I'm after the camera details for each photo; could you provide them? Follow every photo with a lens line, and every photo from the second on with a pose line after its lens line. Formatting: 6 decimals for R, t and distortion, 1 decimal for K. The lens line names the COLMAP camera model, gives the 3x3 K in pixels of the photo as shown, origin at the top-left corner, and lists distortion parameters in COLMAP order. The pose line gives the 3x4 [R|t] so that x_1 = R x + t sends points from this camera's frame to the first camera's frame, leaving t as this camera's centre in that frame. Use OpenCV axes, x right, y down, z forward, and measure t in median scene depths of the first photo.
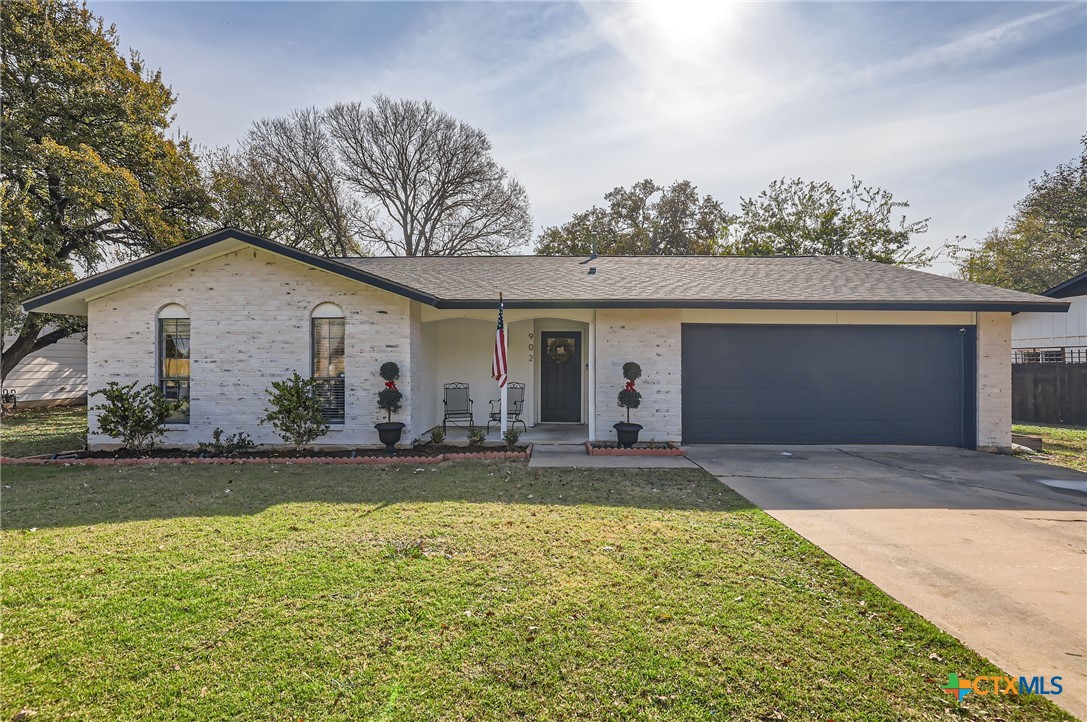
lens RADIAL K [[500.6, 0, 543.6], [0, 500.6, 366.7], [0, 0, 1]] dist [-0.002973, -0.000562]
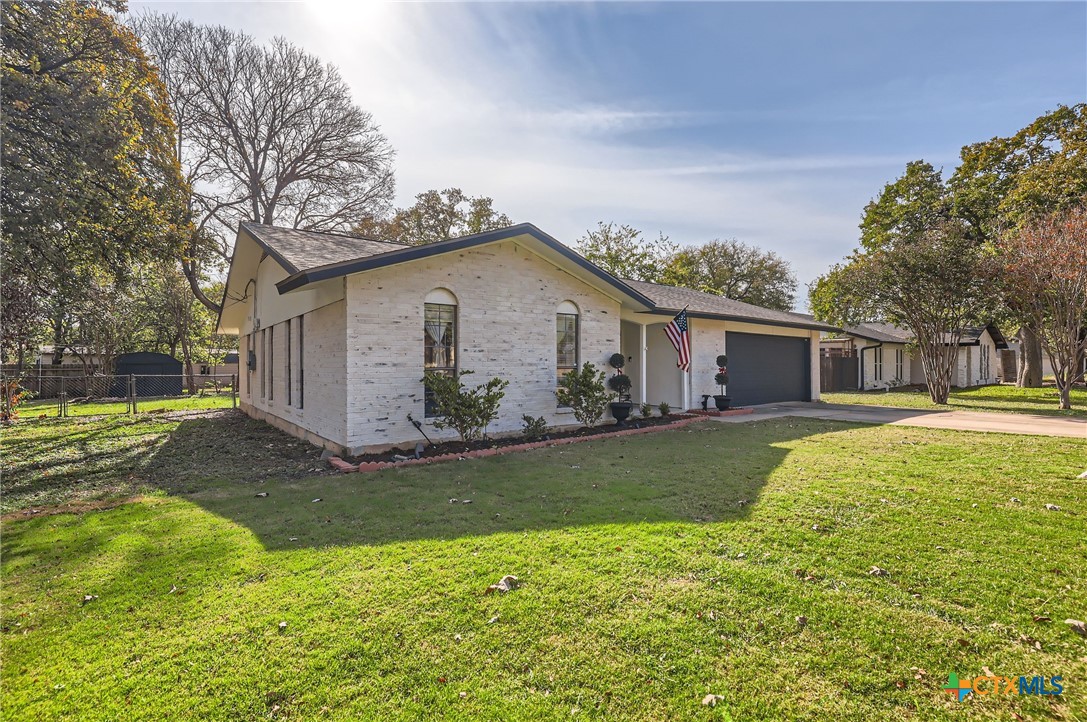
lens RADIAL K [[500.6, 0, 542.8], [0, 500.6, 359.5], [0, 0, 1]] dist [-0.002973, -0.000562]
pose [[0.779398, 0.003817, 0.626518, -1.189728], [-0.008503, 0.999954, 0.004485, 0.001801], [-0.626472, -0.008823, 0.779394, 0.145583]]
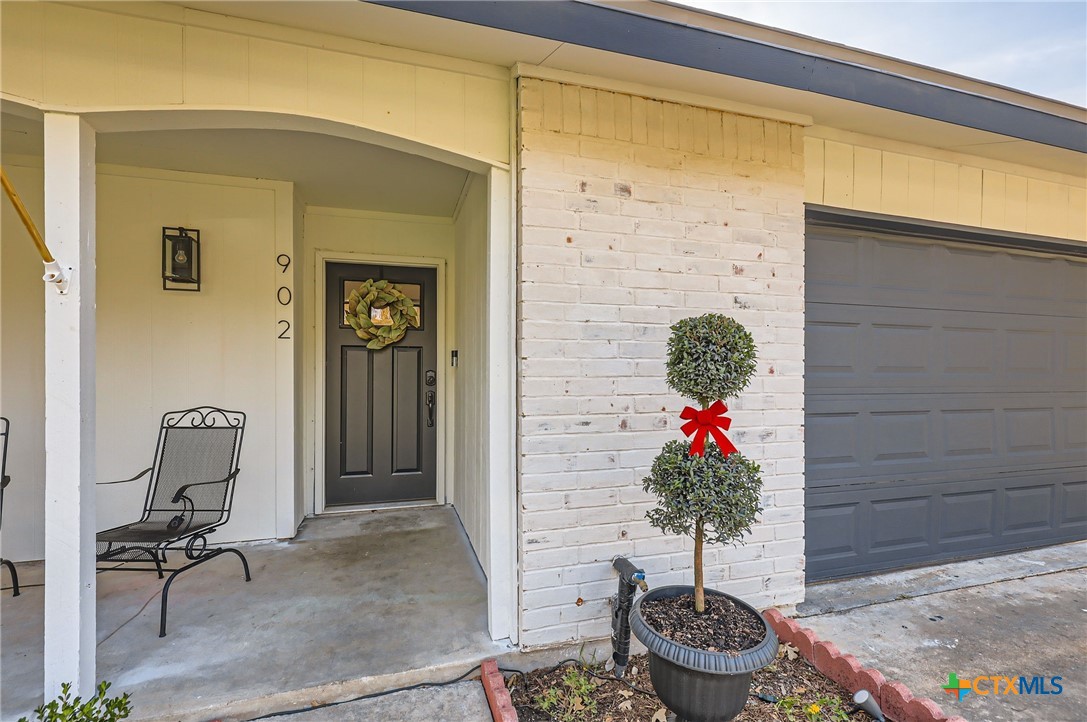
lens RADIAL K [[500.6, 0, 543.1], [0, 500.6, 365.1], [0, 0, 1]] dist [-0.002973, -0.000562]
pose [[0.947634, -0.002738, 0.319345, 0.038769], [0.005555, 0.999953, -0.007909, 0.012762], [-0.319309, 0.009268, 0.947605, 0.802045]]
